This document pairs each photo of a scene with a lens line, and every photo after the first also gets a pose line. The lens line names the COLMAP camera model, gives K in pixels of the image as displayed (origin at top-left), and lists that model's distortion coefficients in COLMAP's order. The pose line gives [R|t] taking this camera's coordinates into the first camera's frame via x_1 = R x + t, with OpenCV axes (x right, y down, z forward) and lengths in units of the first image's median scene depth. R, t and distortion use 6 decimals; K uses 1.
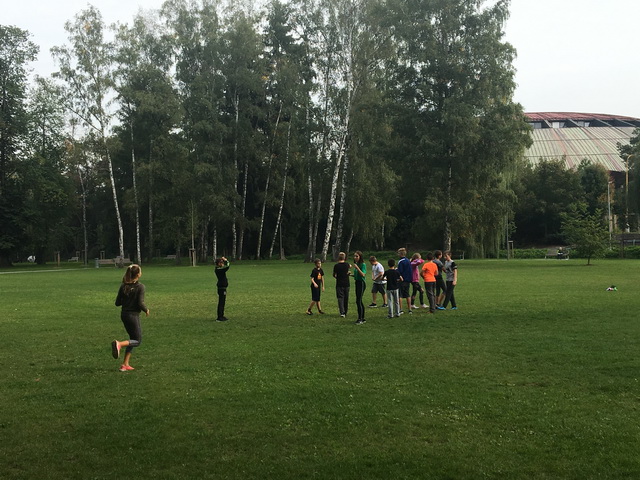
lens RADIAL K [[816.4, 0, 319.5], [0, 816.4, 229.4], [0, 0, 1]] dist [0.136600, -0.279460]
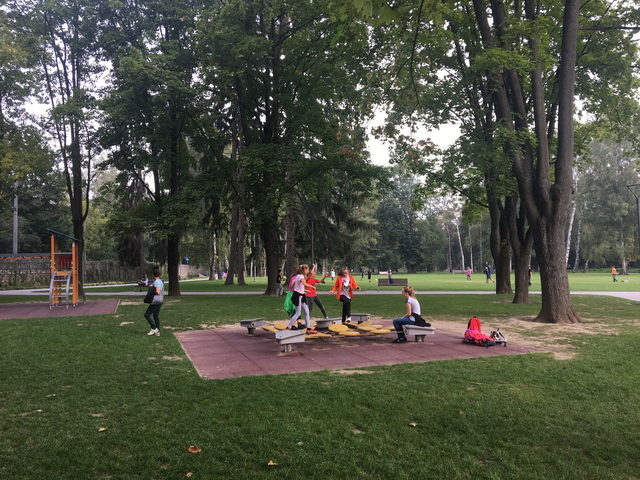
lens RADIAL K [[536.8, 0, 320.0], [0, 536.8, 240.0], [0, 0, 1]] dist [0.098117, -0.133898]
pose [[0.859273, -0.016220, -0.511260, 0.160422], [0.004889, 0.999712, -0.023499, -0.010495], [0.511494, 0.017692, 0.859104, -0.401287]]
